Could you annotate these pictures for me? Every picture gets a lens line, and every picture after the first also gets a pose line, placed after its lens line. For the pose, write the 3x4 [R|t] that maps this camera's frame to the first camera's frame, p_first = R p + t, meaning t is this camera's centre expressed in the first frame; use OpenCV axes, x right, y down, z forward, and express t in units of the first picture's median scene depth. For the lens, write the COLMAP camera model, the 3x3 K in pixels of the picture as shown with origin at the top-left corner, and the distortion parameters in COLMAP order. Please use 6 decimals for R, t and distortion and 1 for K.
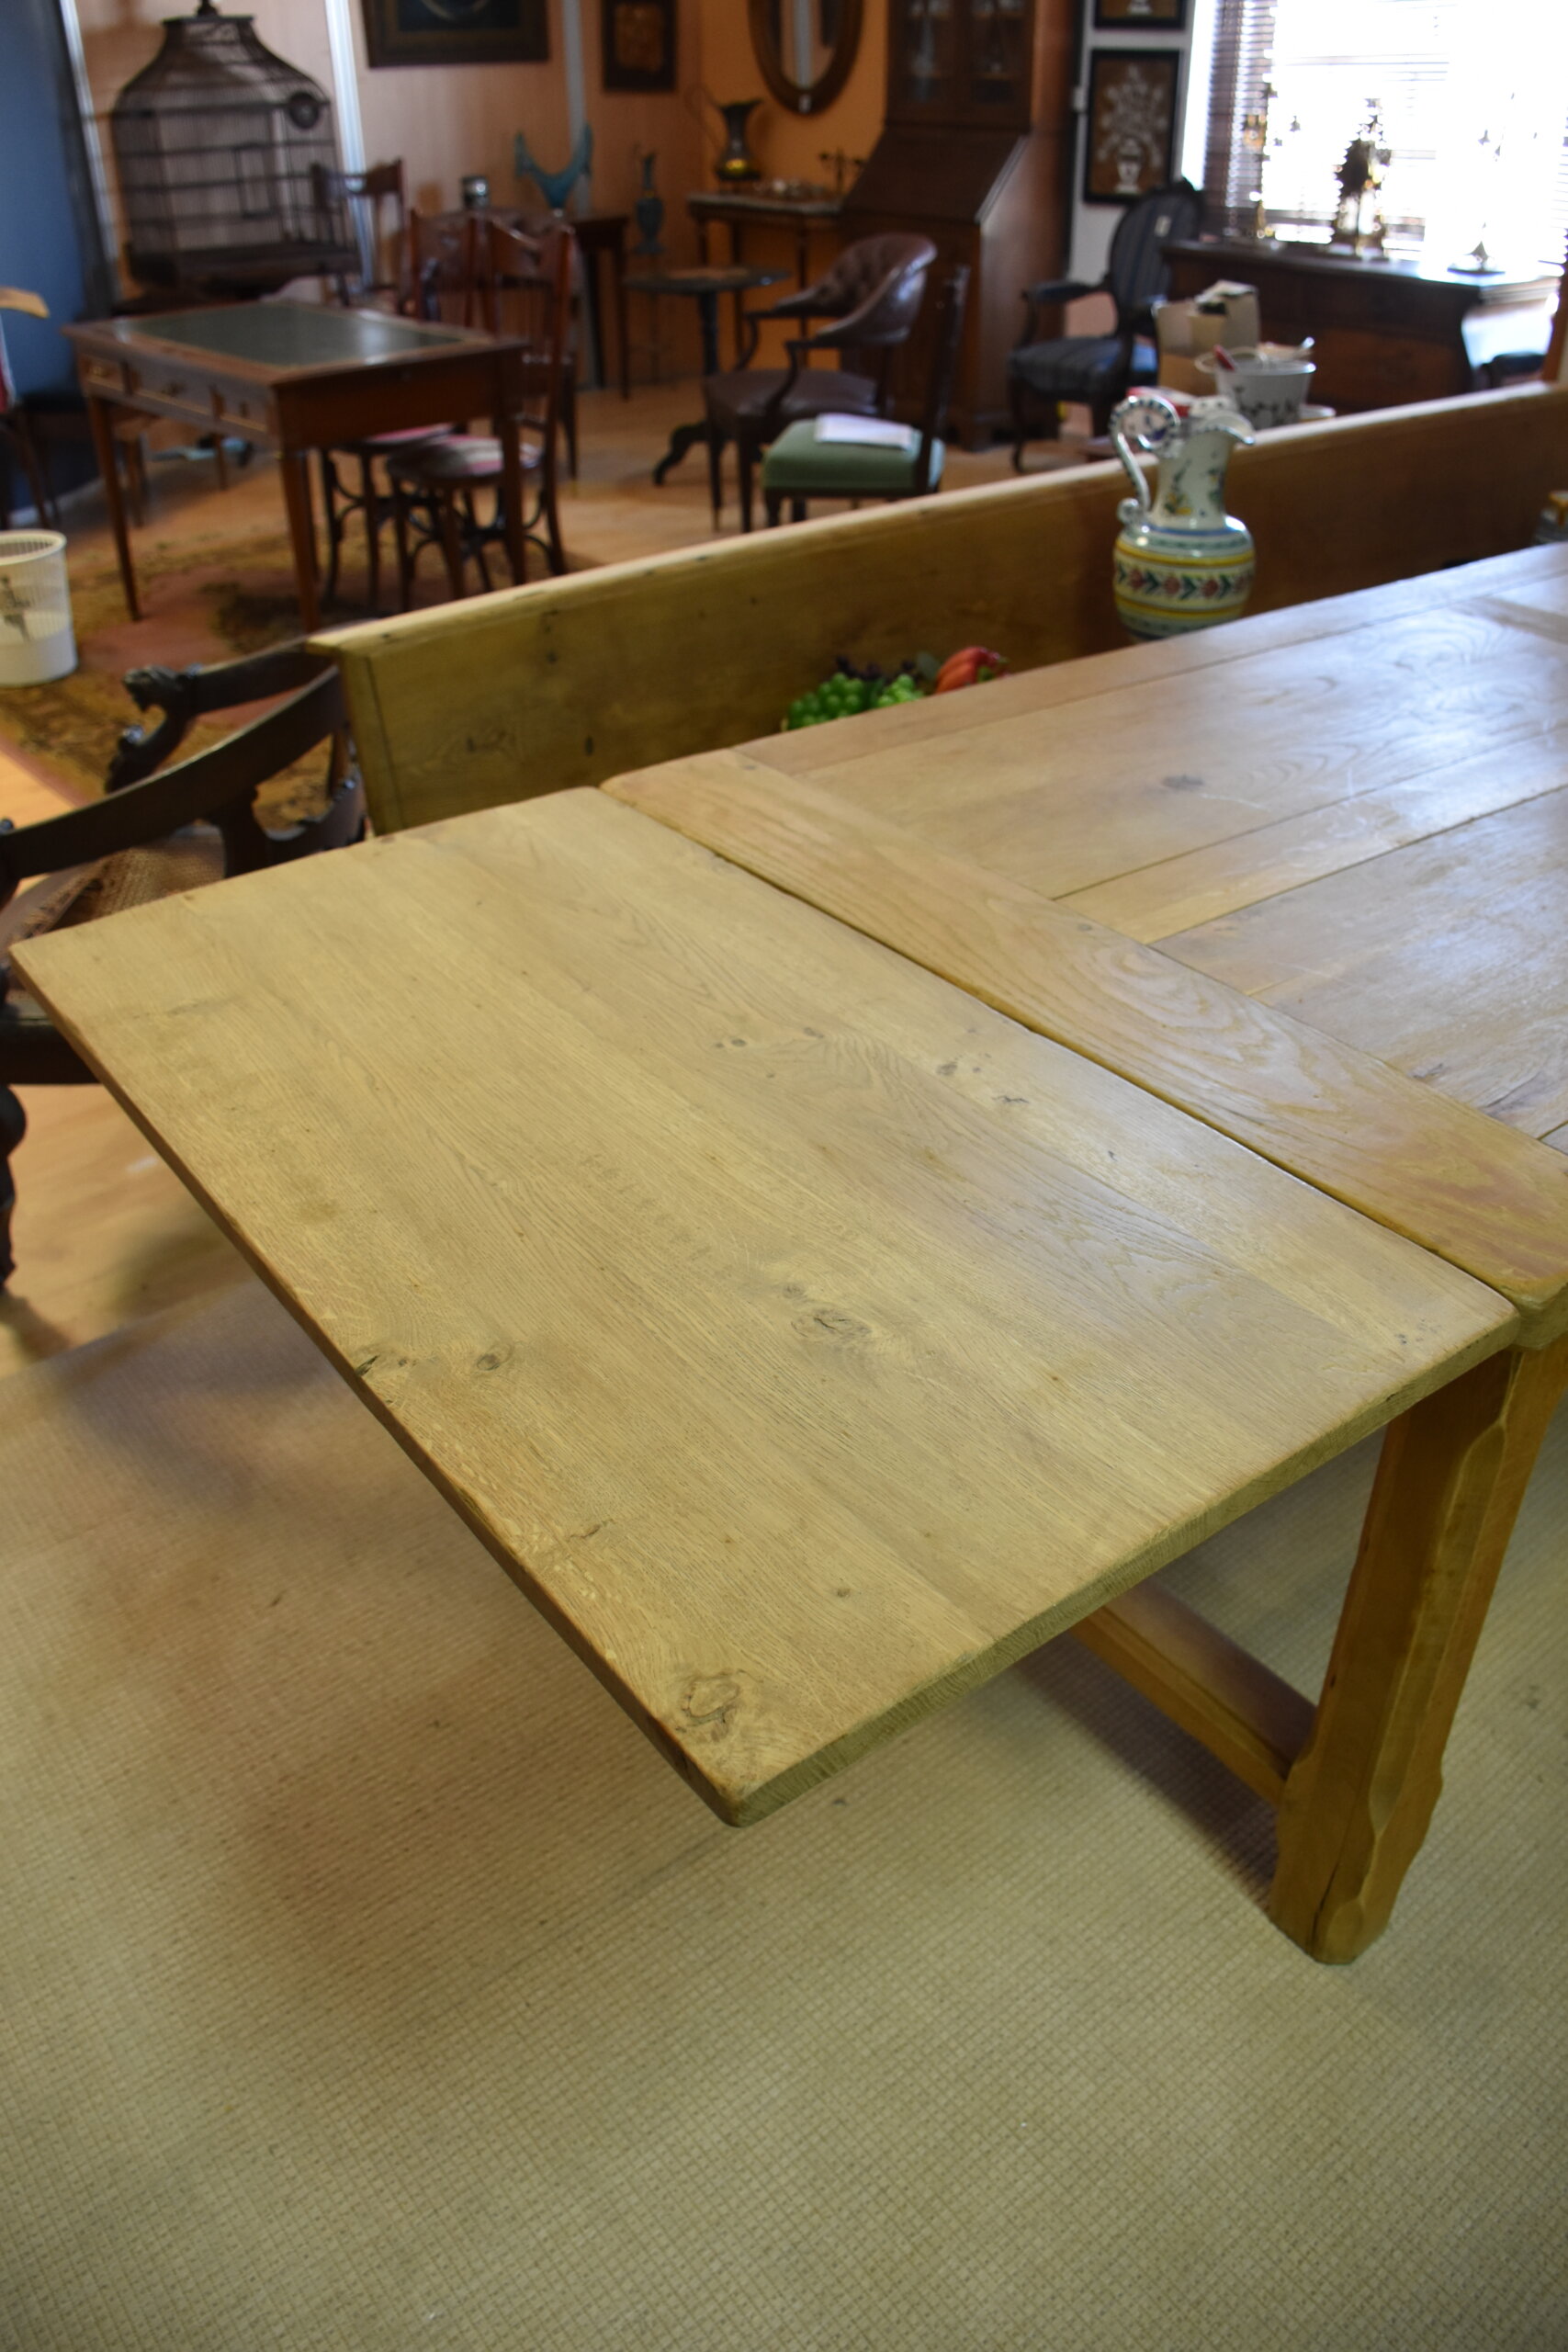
lens RADIAL K [[1817.3, 0, 766.4], [0, 1817.3, 1173.5], [0, 0, 1]] dist [-0.155867, 0.098862]
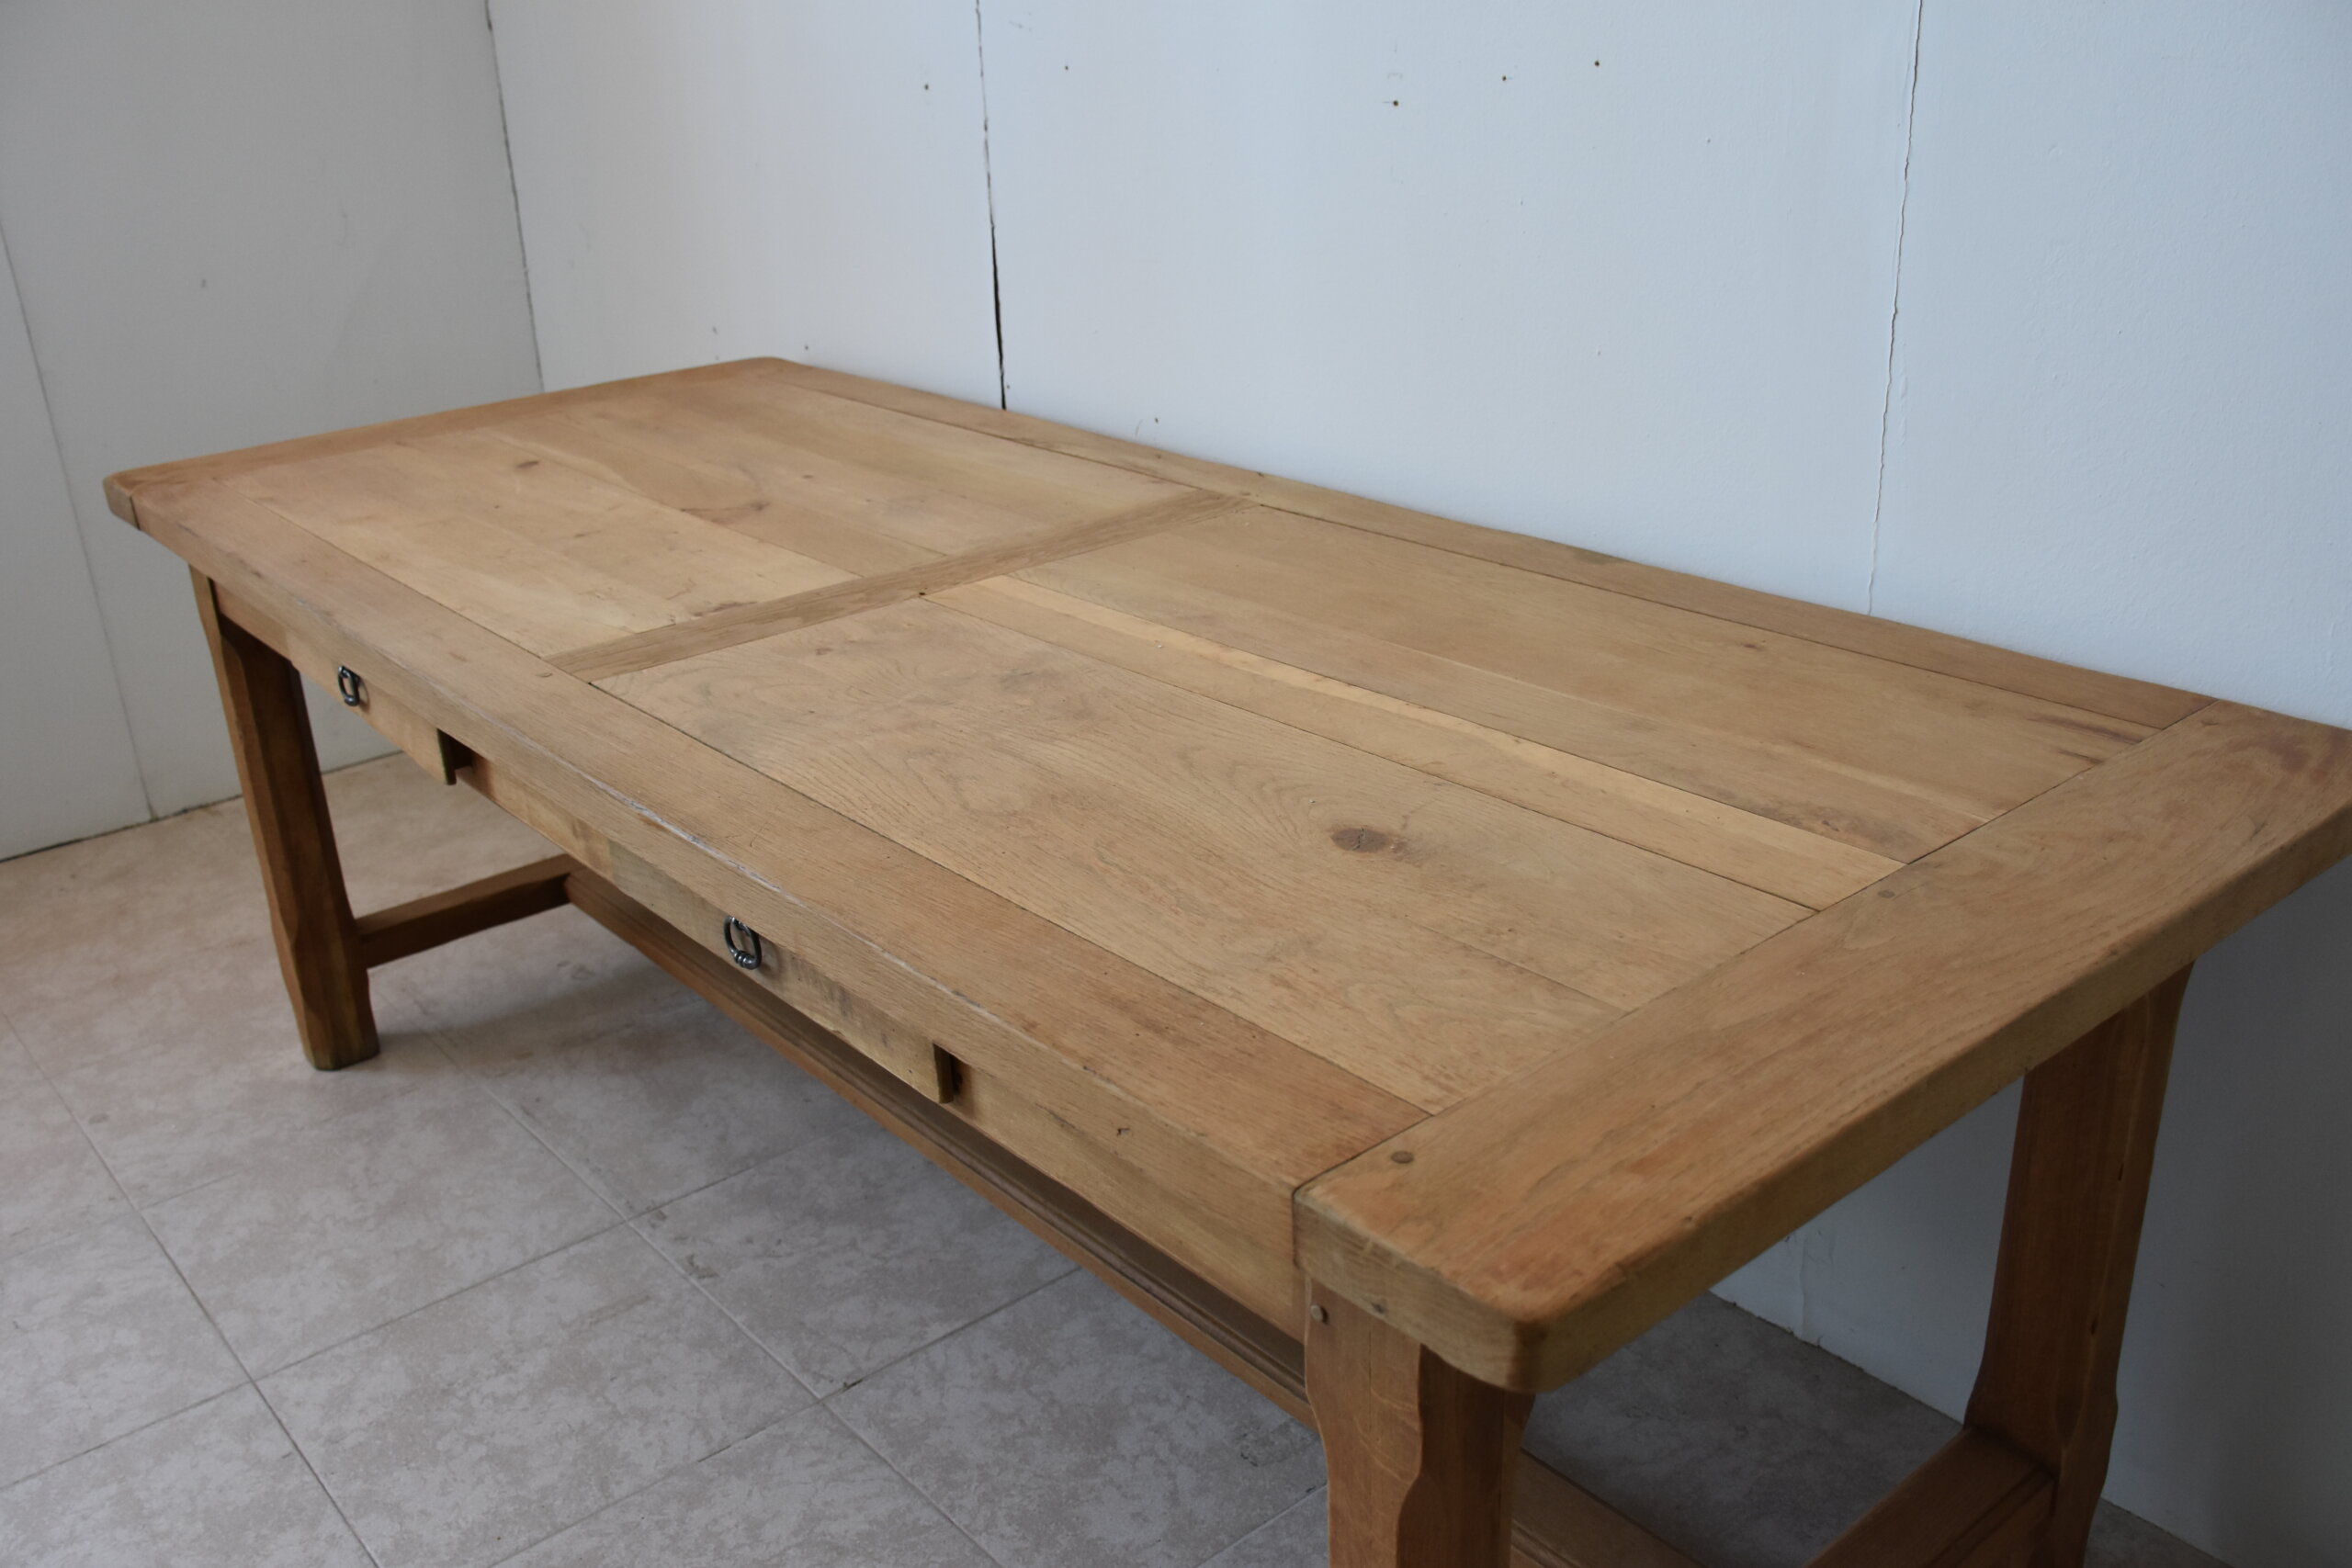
lens RADIAL K [[2073.2, 0, 1164.1], [0, 2073.2, 819.8], [0, 0, 1]] dist [-0.112930, 0.152899]
pose [[-0.059375, -0.379065, 0.923463, -0.129499], [0.580748, 0.739309, 0.340813, -0.133240], [-0.811915, 0.556535, 0.176245, 0.215977]]
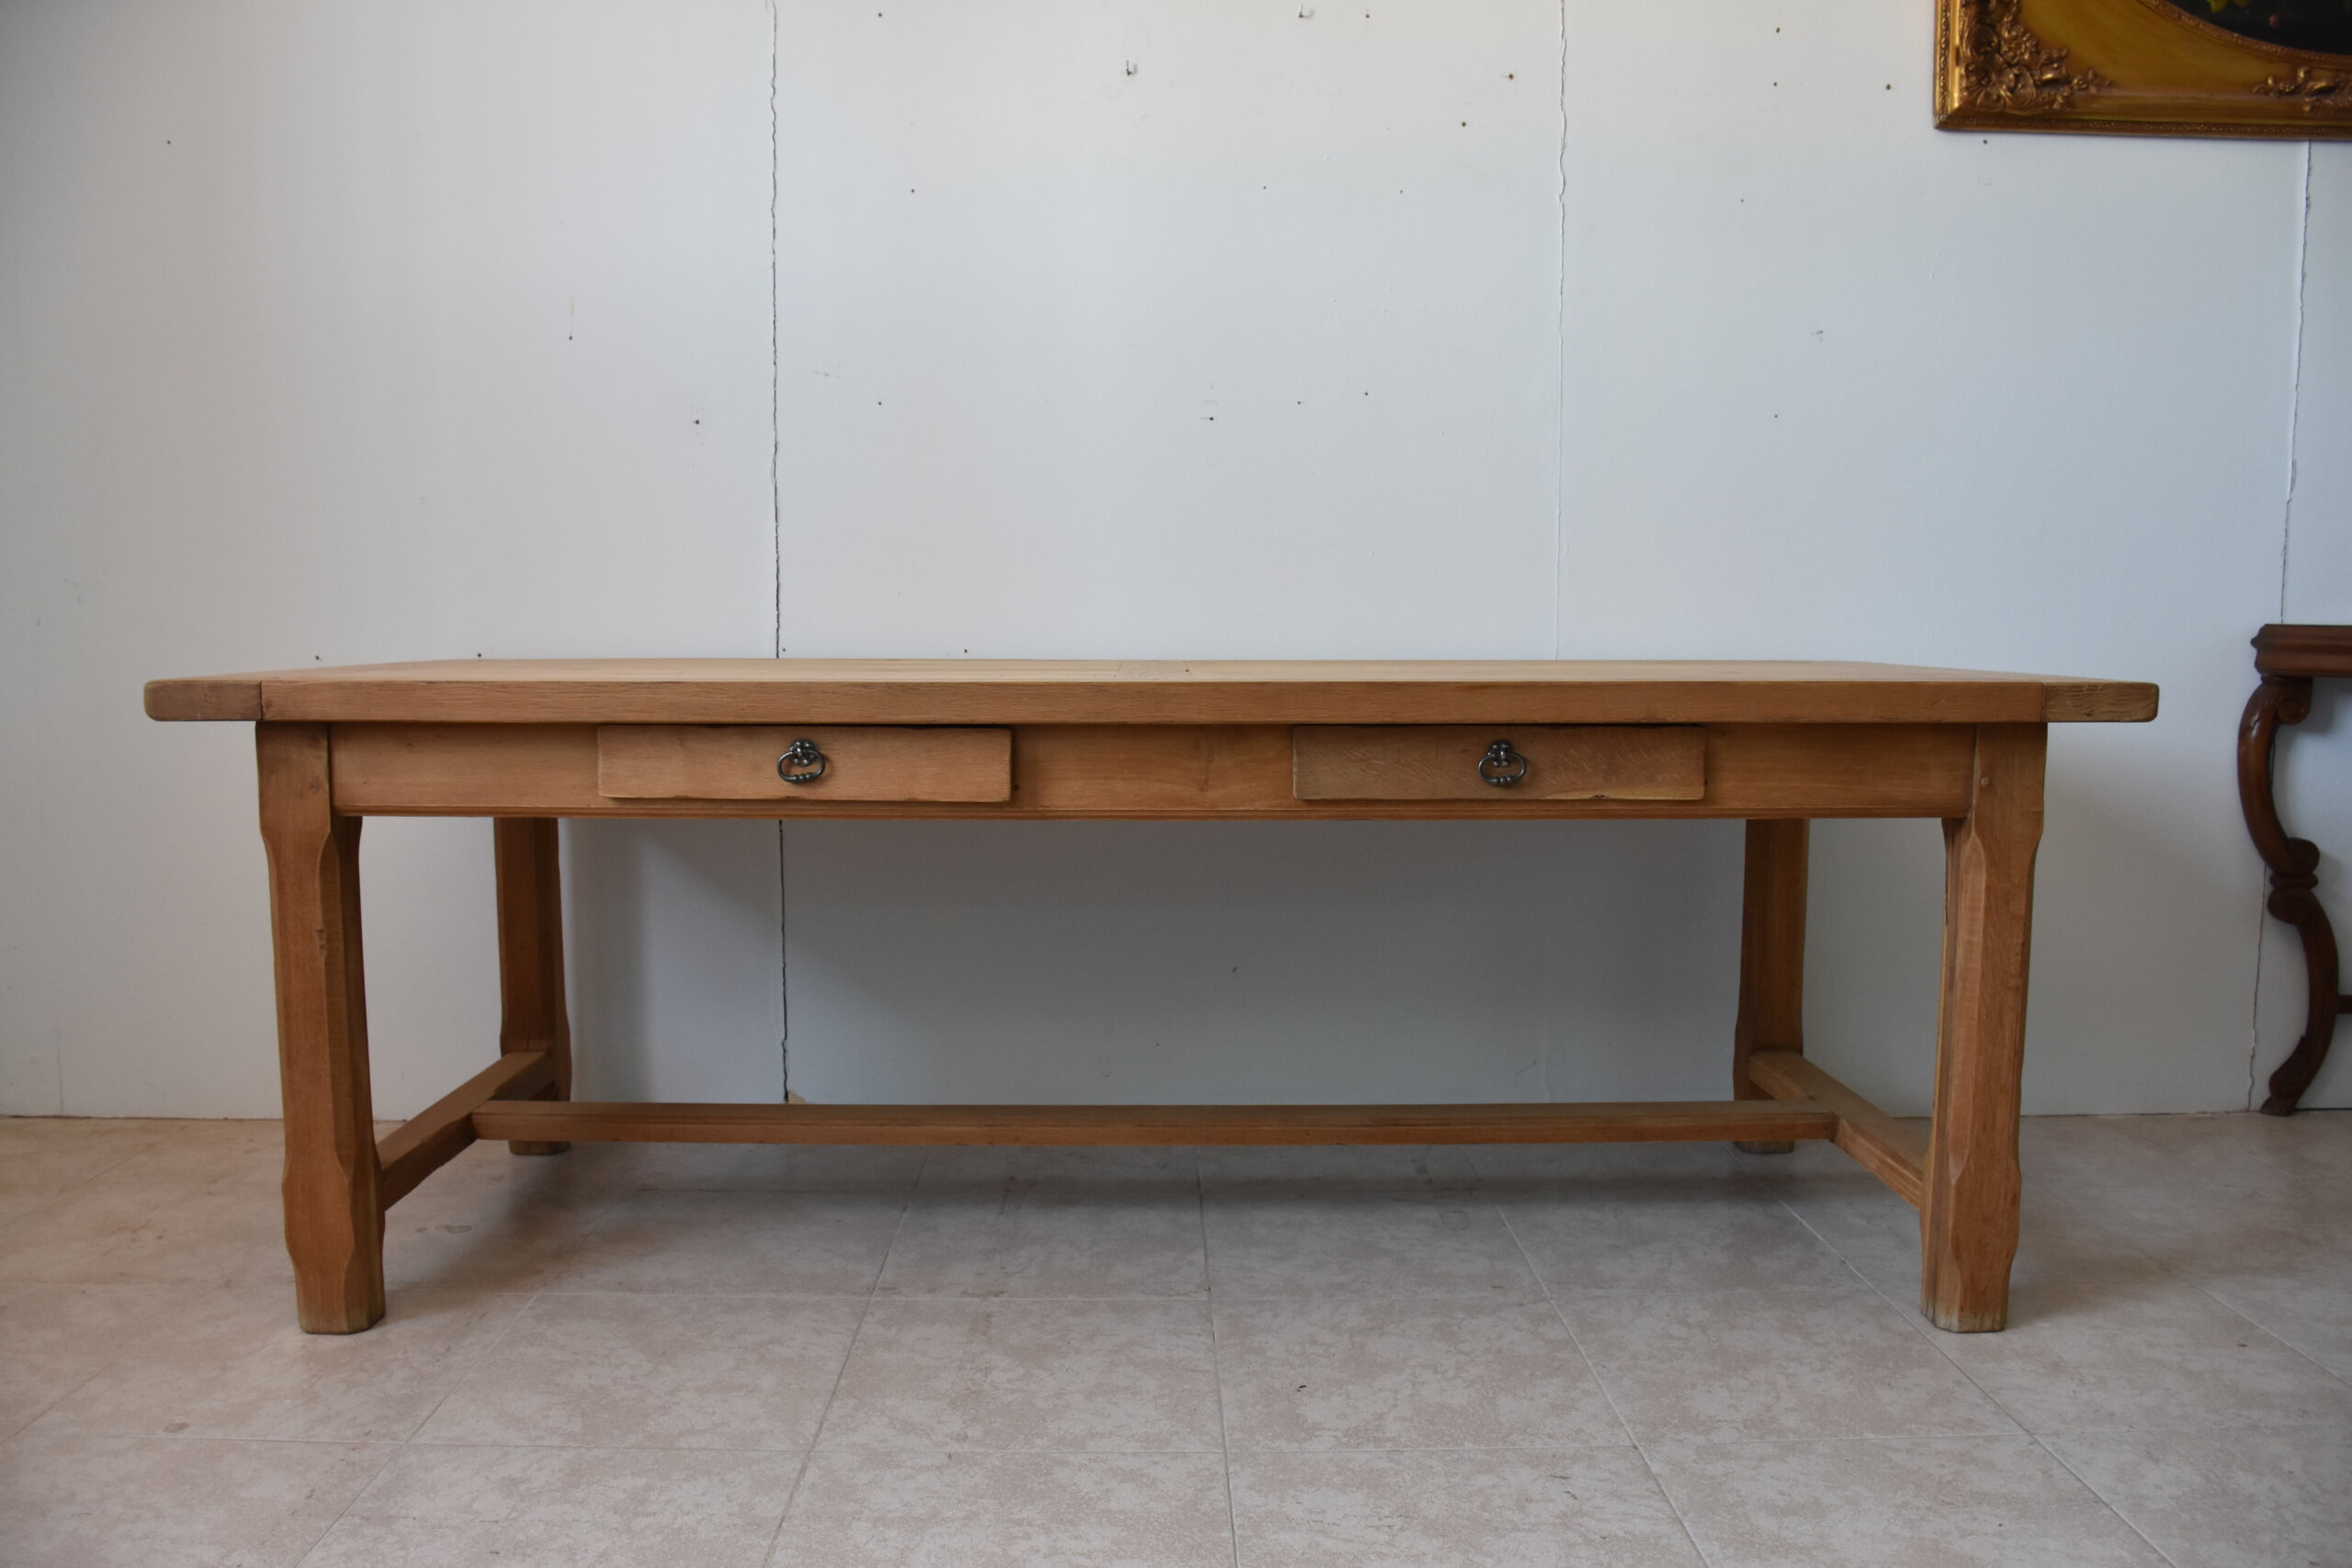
lens RADIAL K [[1817.3, 0, 1164.4], [0, 1817.3, 819.1], [0, 0, 1]] dist [-0.155867, 0.098862]
pose [[-0.810434, -0.054435, 0.583295, -0.060271], [0.326984, 0.784115, 0.527489, -0.248847], [-0.486084, 0.618223, -0.617675, 0.523181]]
